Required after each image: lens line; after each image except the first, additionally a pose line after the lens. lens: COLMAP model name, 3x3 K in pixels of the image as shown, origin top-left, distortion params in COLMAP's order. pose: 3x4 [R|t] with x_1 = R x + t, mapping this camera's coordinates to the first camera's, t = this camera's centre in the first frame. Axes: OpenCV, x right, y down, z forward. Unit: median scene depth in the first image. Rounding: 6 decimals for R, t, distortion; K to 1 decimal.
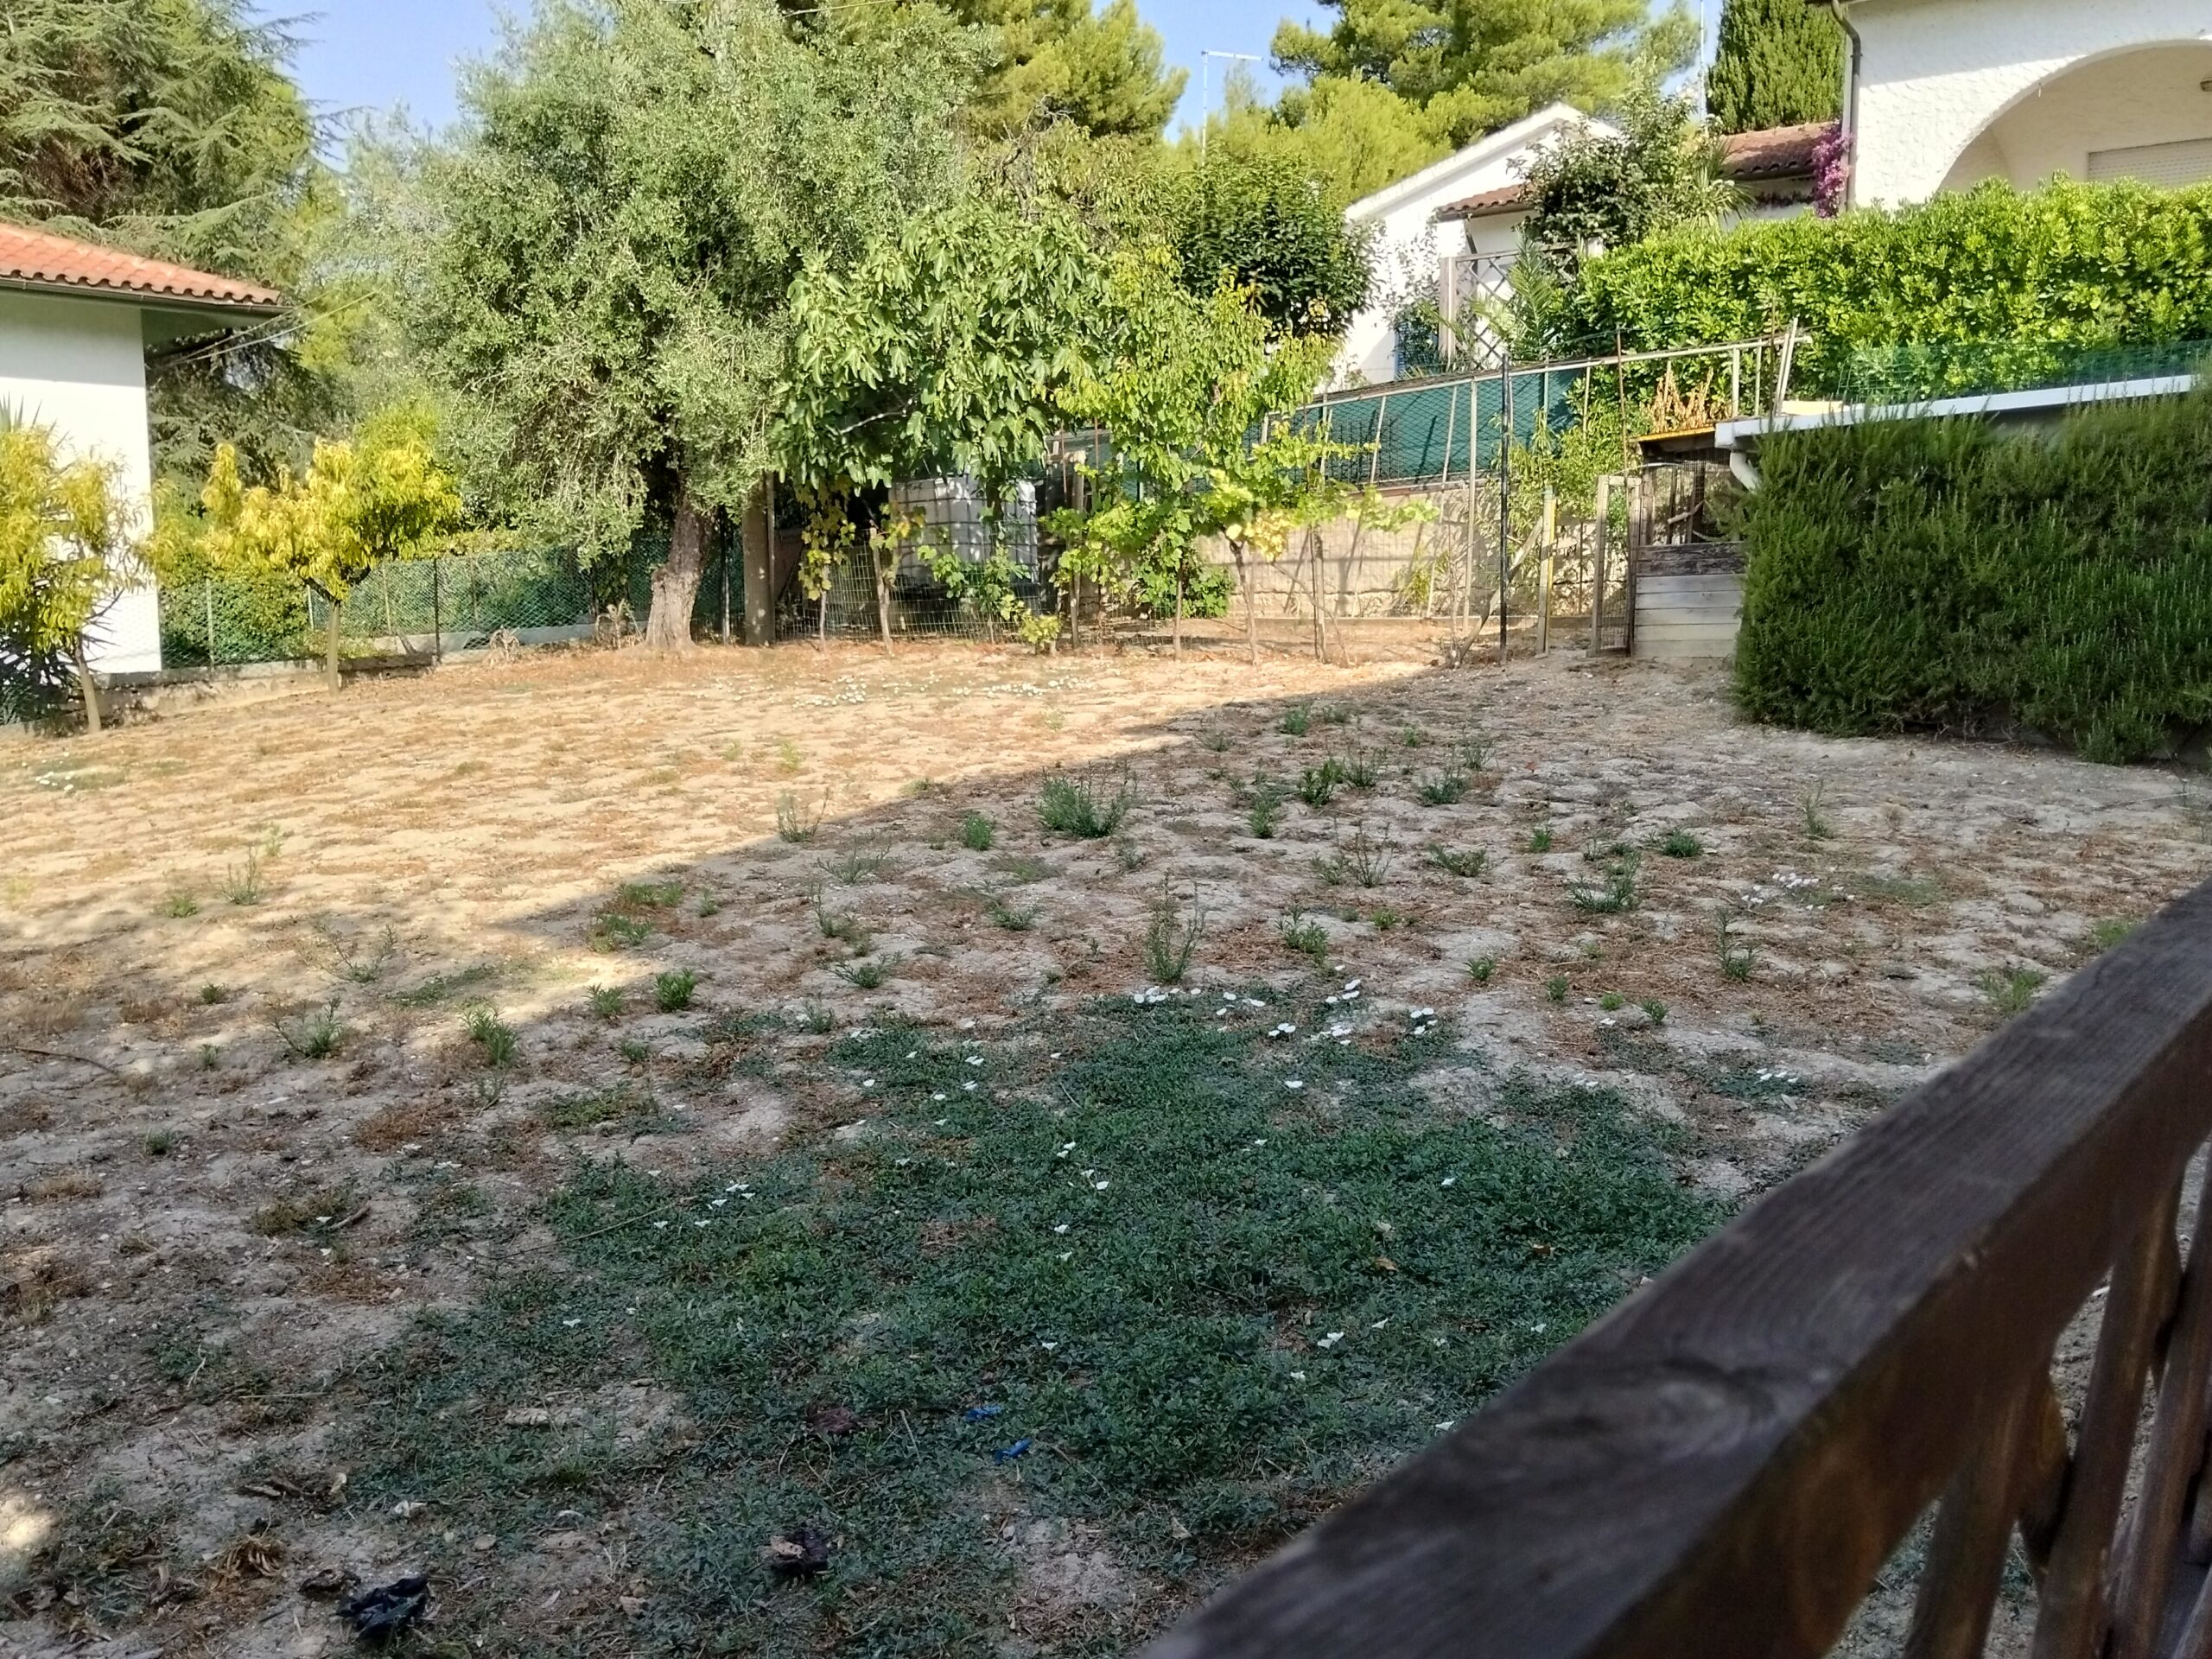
lens RADIAL K [[1746.5, 0, 1106.0], [0, 1746.5, 829.5], [0, 0, 1]] dist [0.089553, -0.206831]
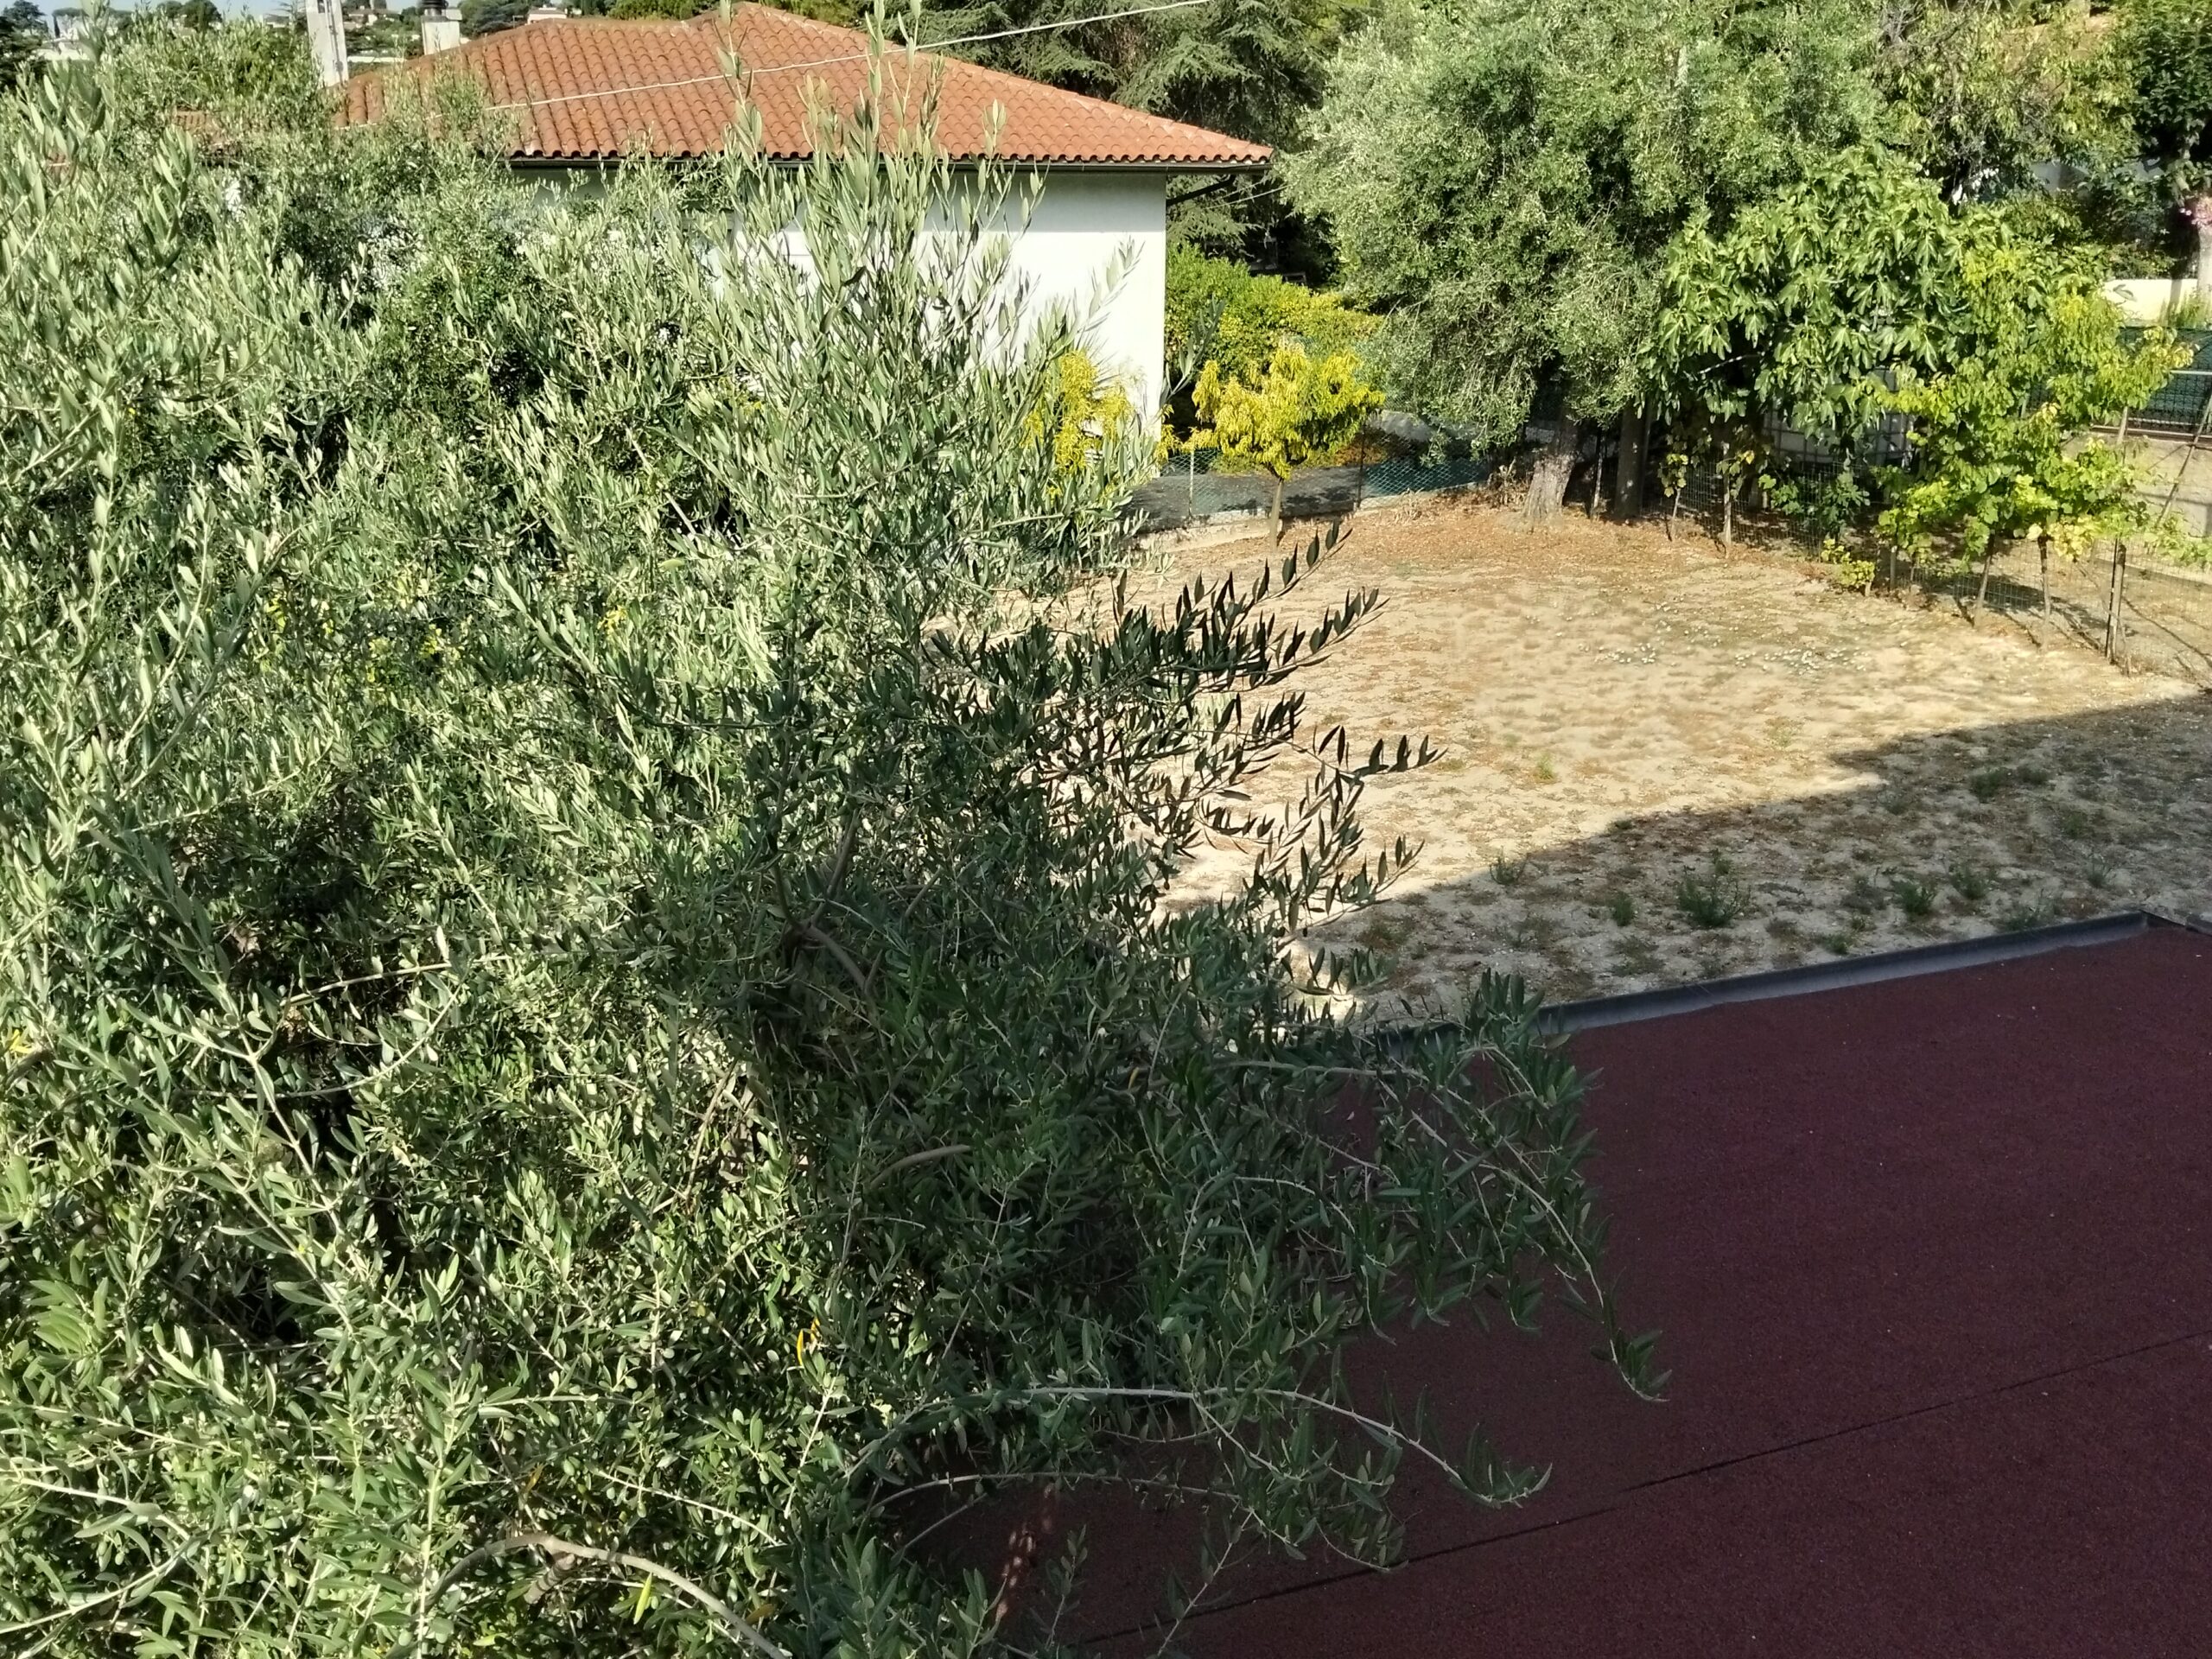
lens RADIAL K [[1746.5, 0, 1106.0], [0, 1746.5, 829.5], [0, 0, 1]] dist [0.089553, -0.206831]
pose [[0.864483, 0.165623, -0.474592, 0.100532], [-0.073407, 0.975633, 0.206763, -0.142092], [0.497273, -0.143904, 0.855577, -0.187944]]
